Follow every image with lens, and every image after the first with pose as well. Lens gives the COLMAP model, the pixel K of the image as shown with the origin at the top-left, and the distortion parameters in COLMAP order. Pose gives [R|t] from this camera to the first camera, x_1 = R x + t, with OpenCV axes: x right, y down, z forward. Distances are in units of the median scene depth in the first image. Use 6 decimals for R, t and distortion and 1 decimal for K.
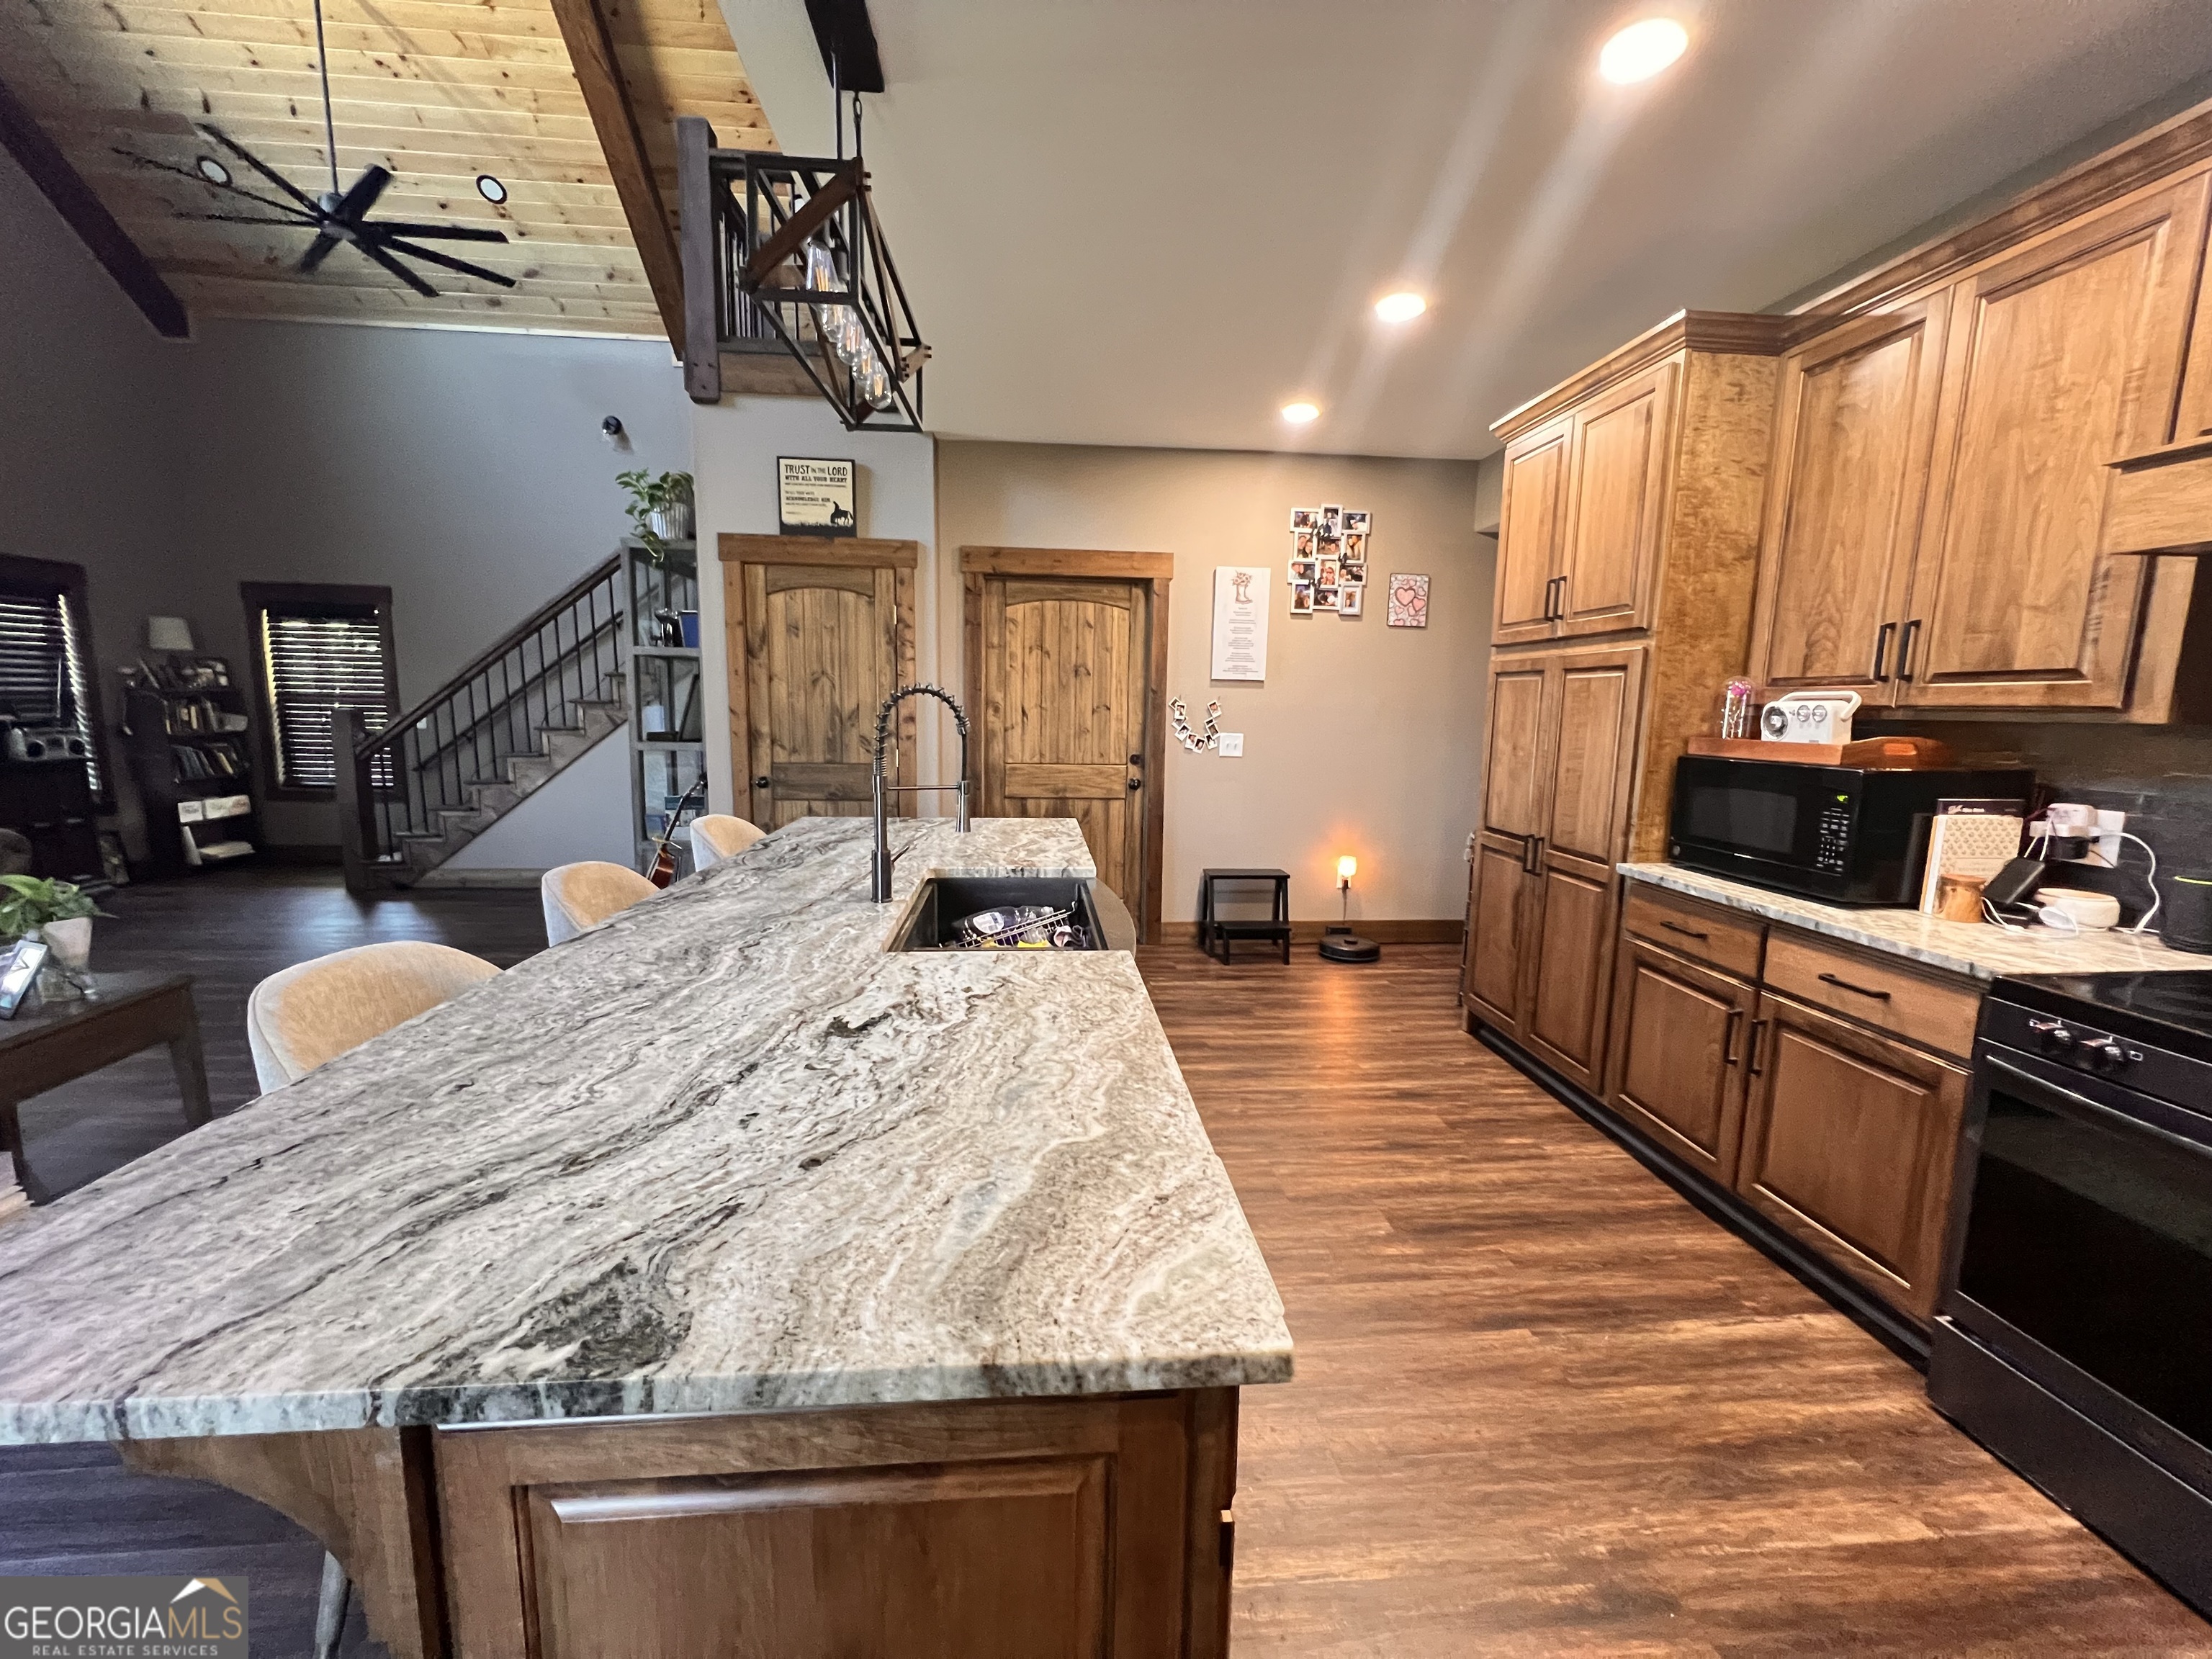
lens RADIAL K [[883.6, 0, 1100.5], [0, 883.6, 830.3], [0, 0, 1]] dist [-0.002851, 0.000303]
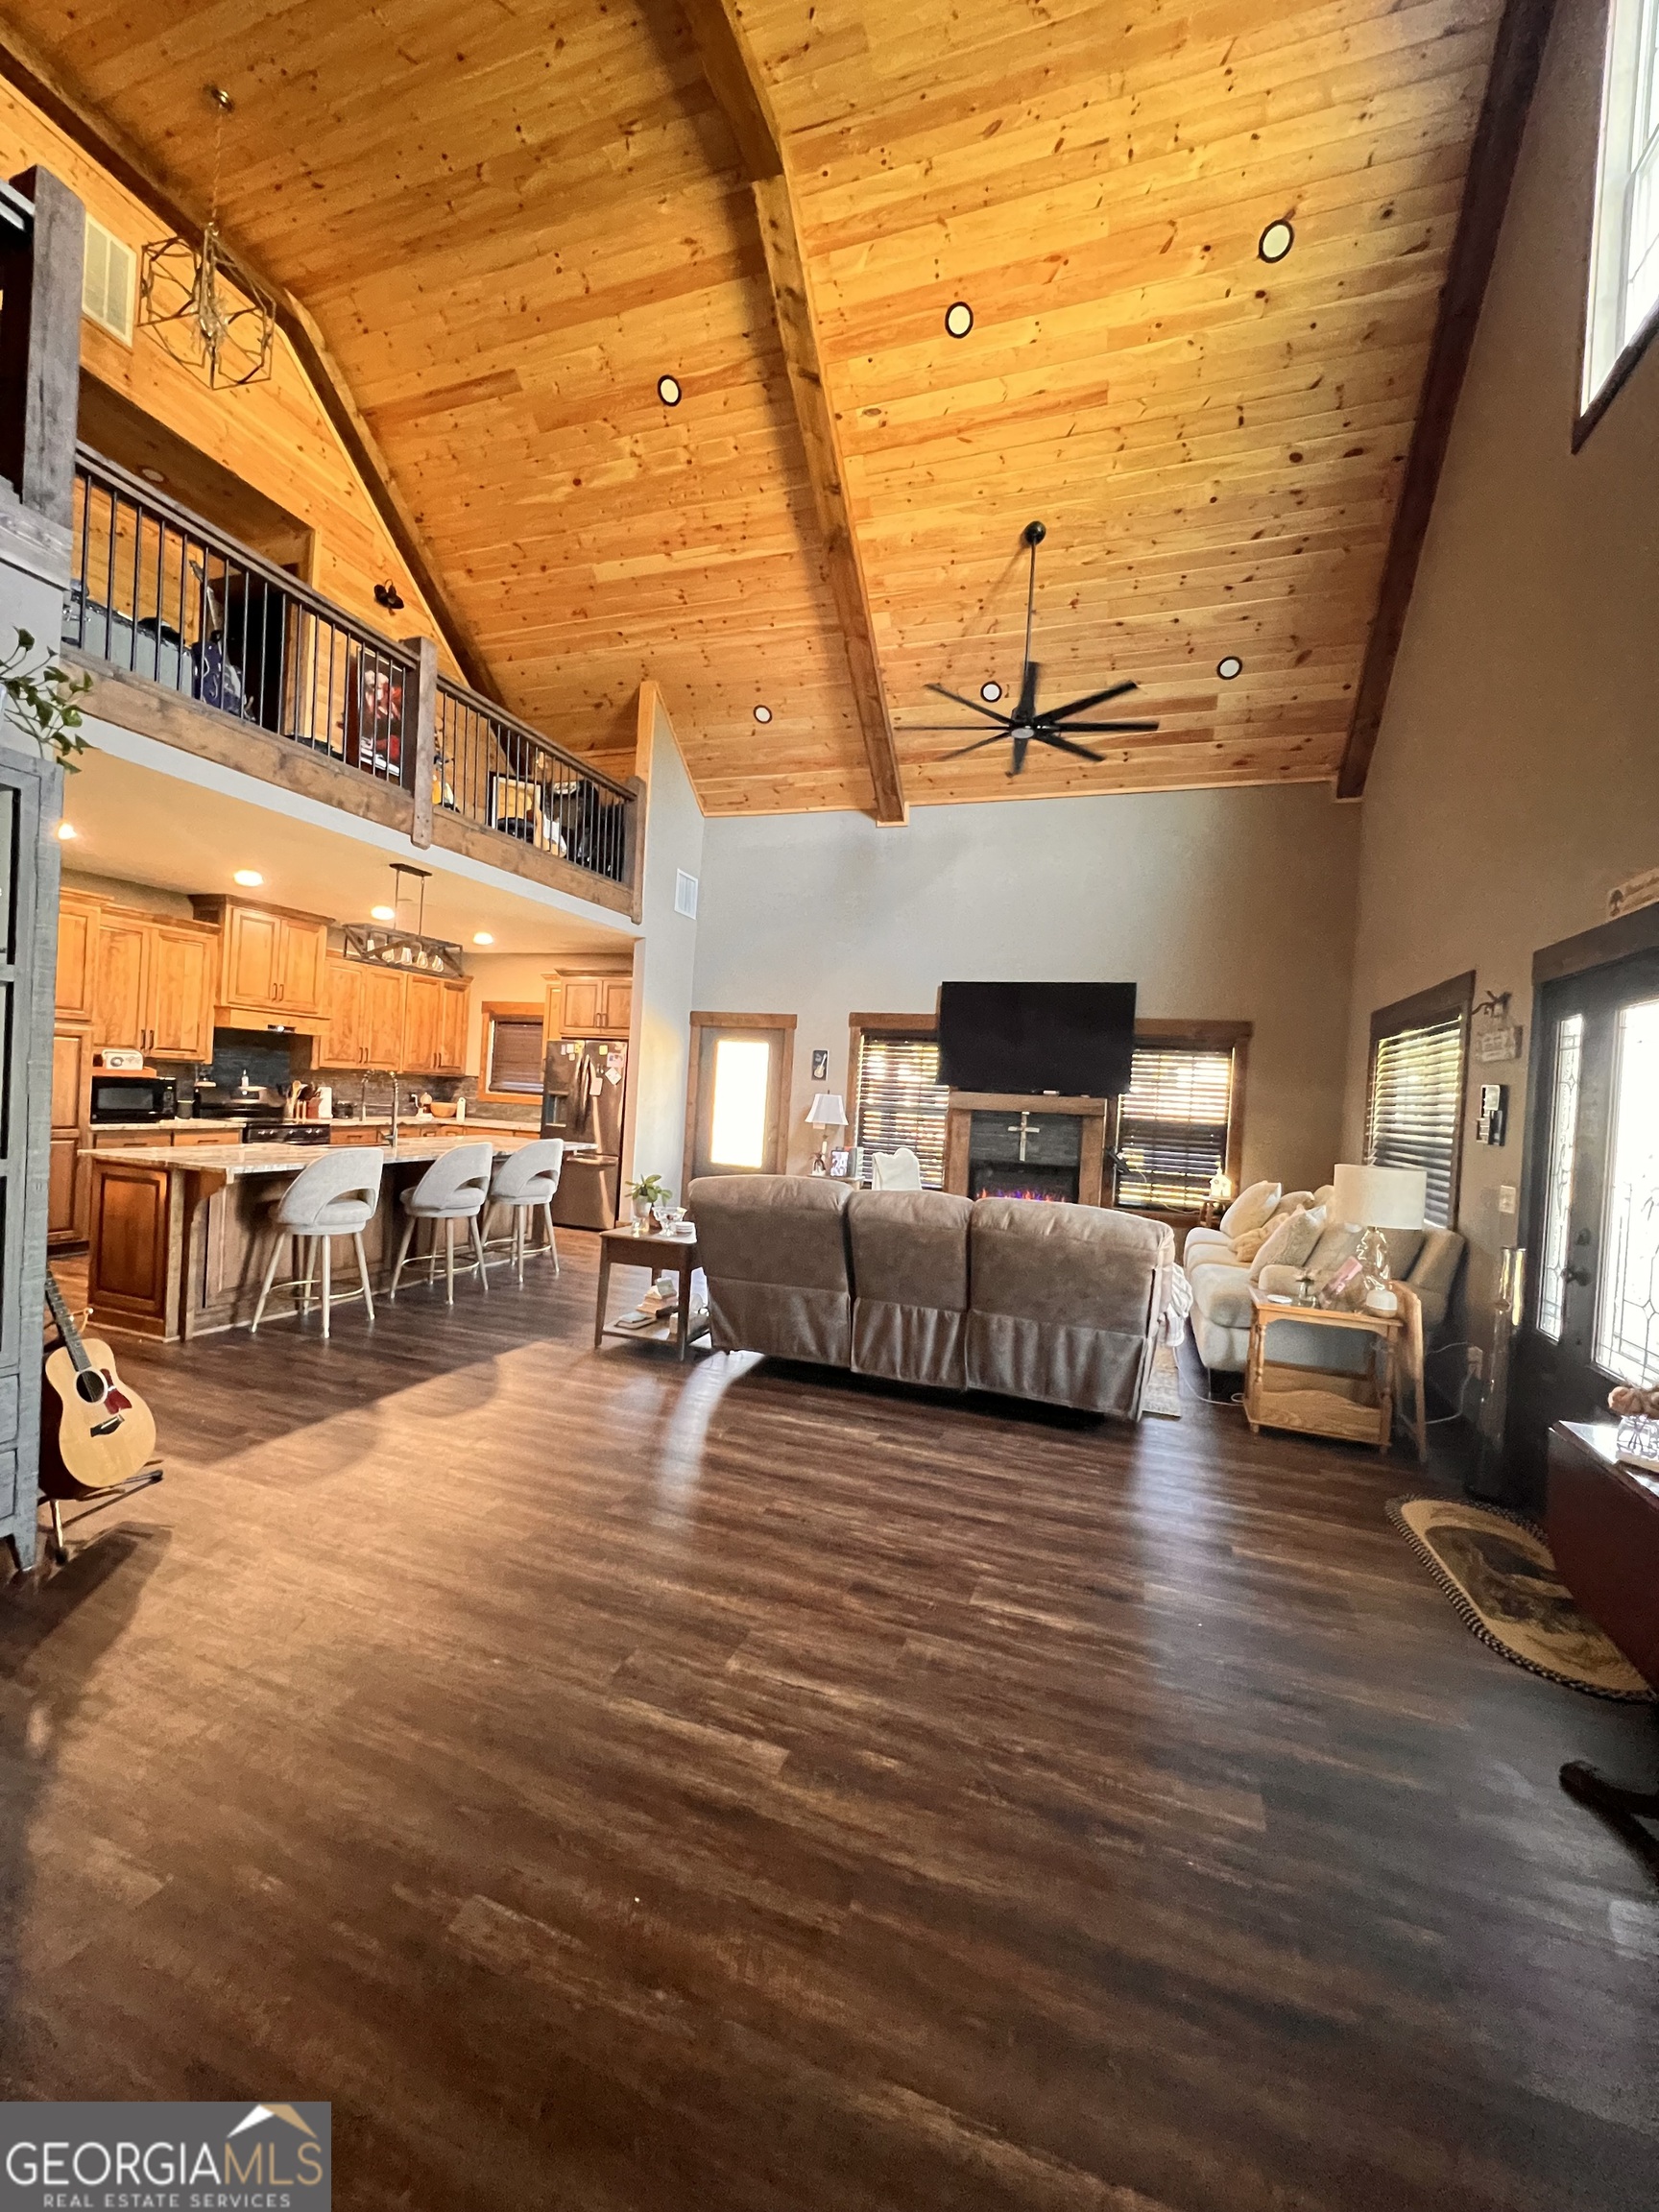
lens RADIAL K [[883.6, 0, 827.7], [0, 883.6, 1109.5], [0, 0, 1]] dist [-0.002851, 0.000303]
pose [[-0.907424, -0.075996, 0.413288, -1.989137], [-0.011617, 0.987672, 0.156106, -0.368368], [-0.420056, 0.136853, -0.897120, 2.198667]]
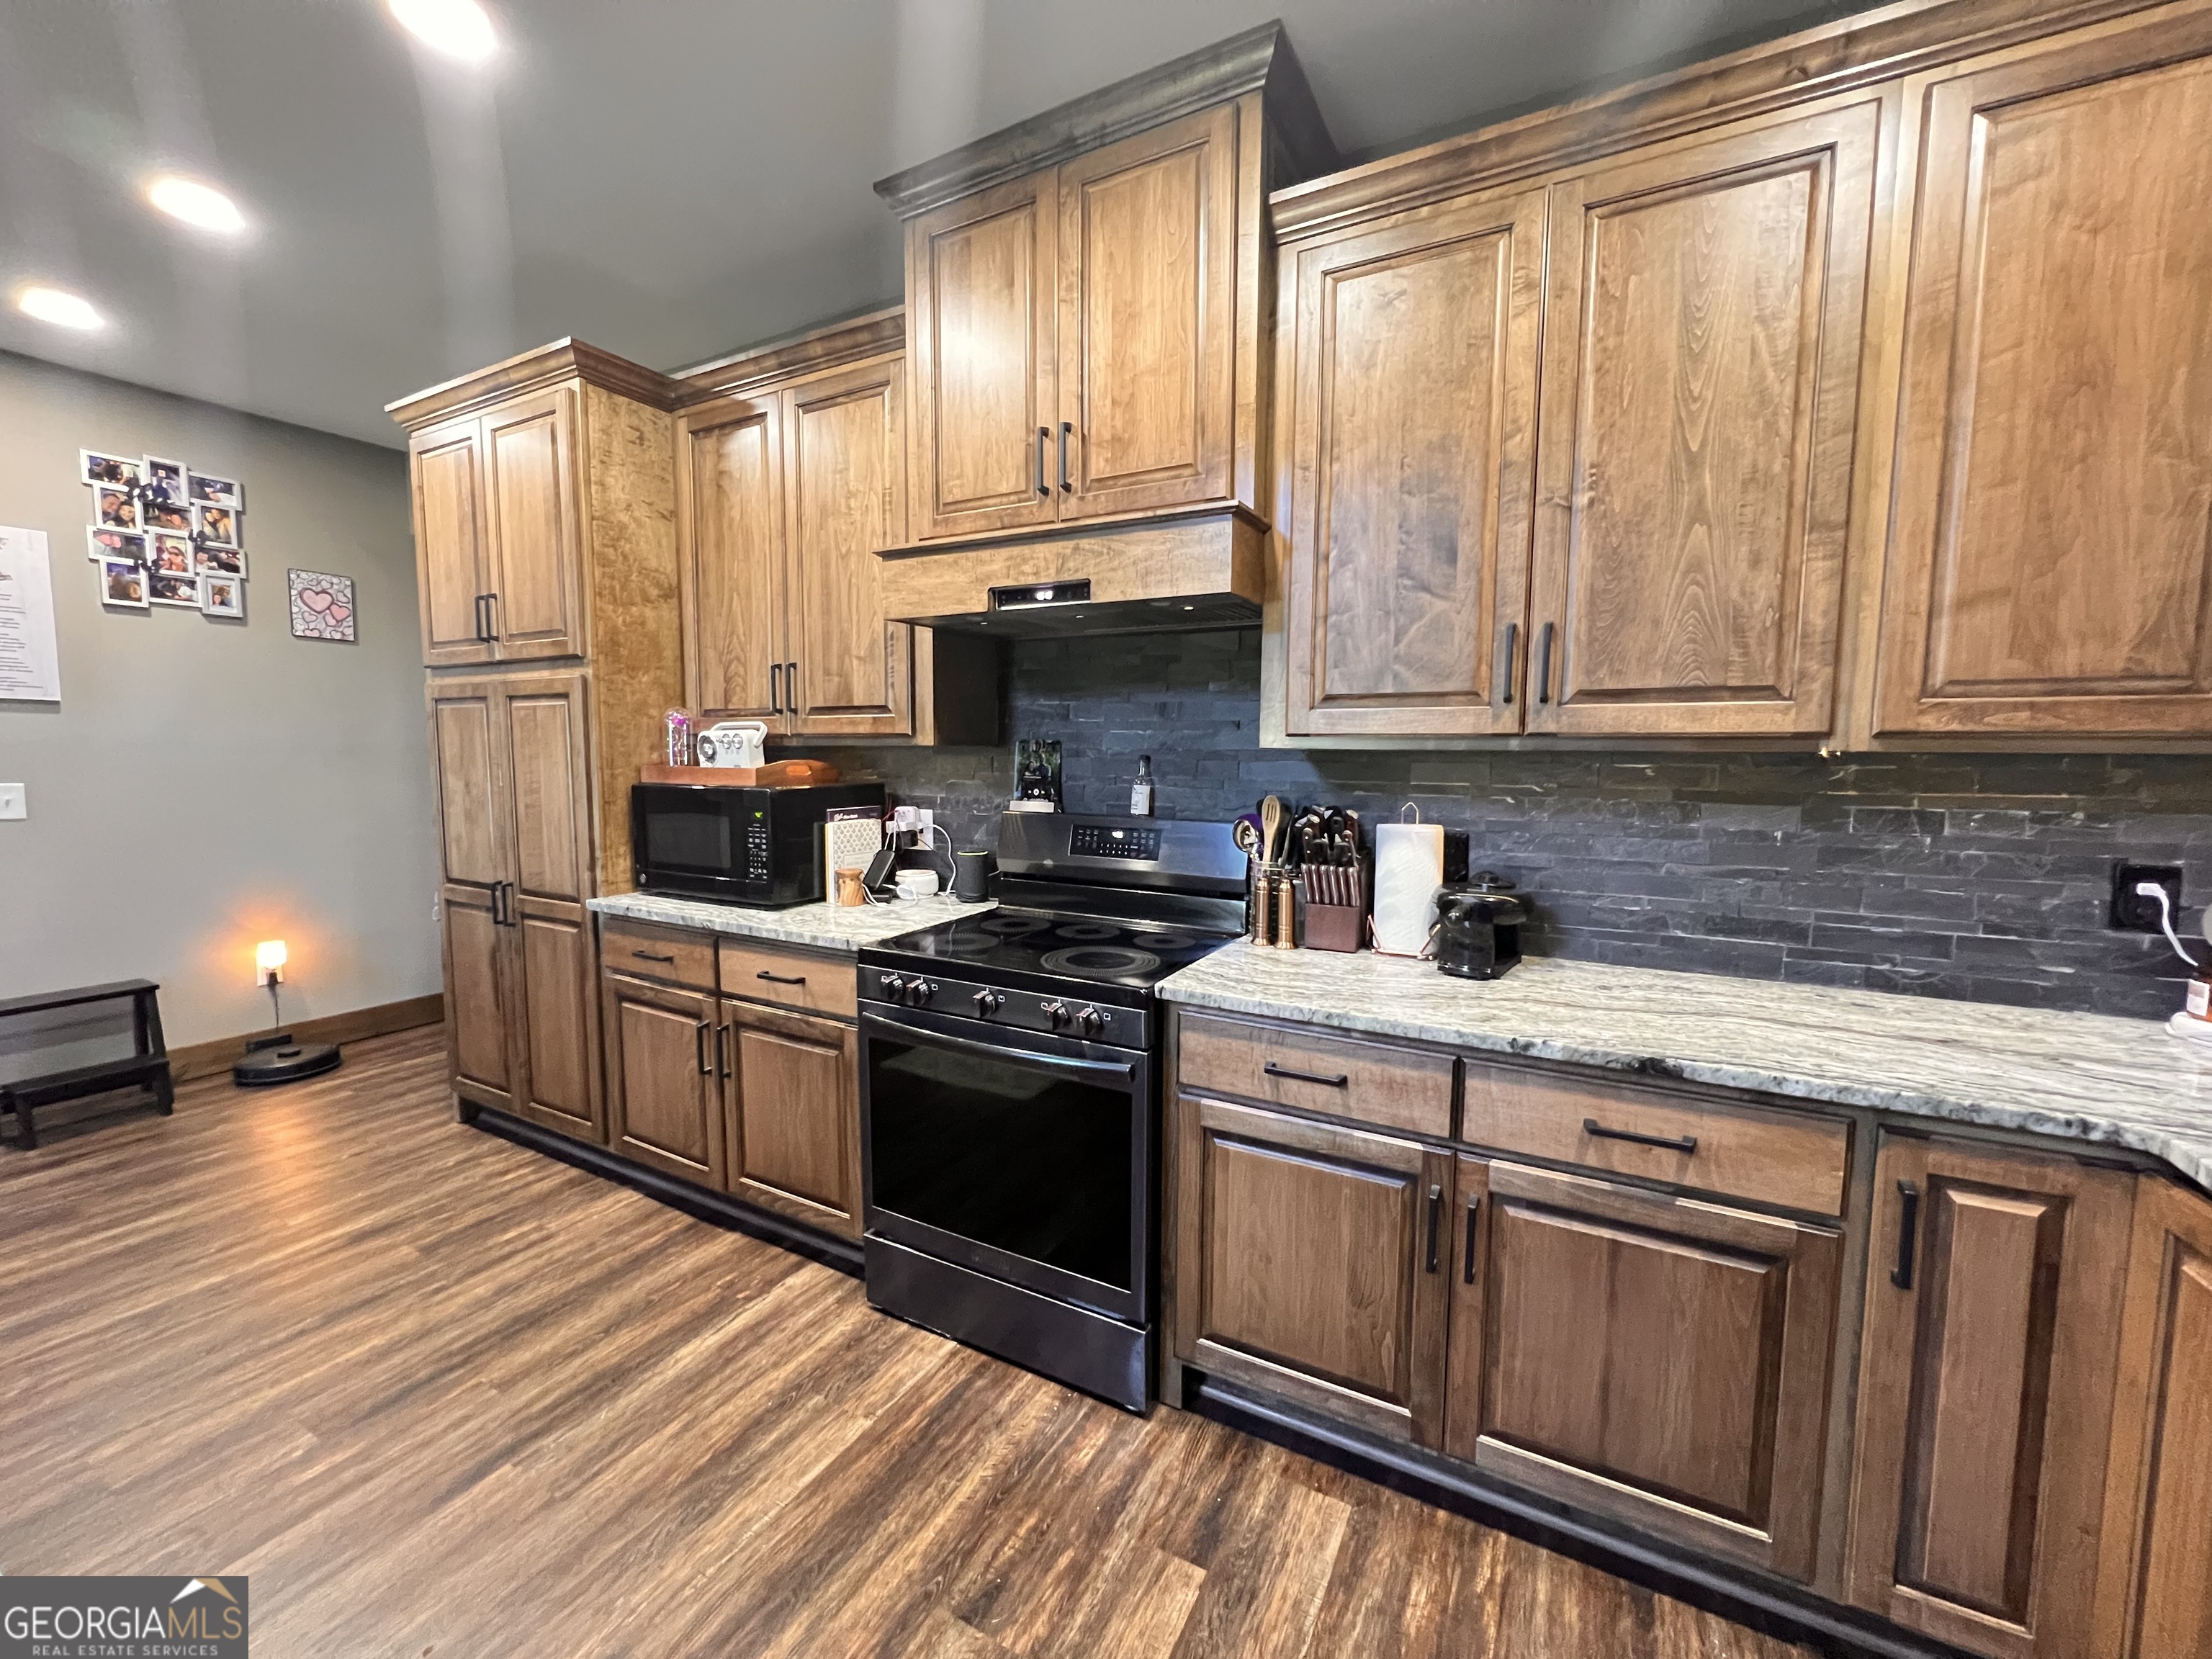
lens RADIAL K [[883.6, 0, 1101.2], [0, 883.6, 830.6], [0, 0, 1]] dist [-0.002851, 0.000303]
pose [[0.551179, -0.089171, 0.829609, 0.107475], [0.121823, 0.992219, 0.025712, 0.006346], [-0.825446, 0.086893, 0.557753, 0.002697]]
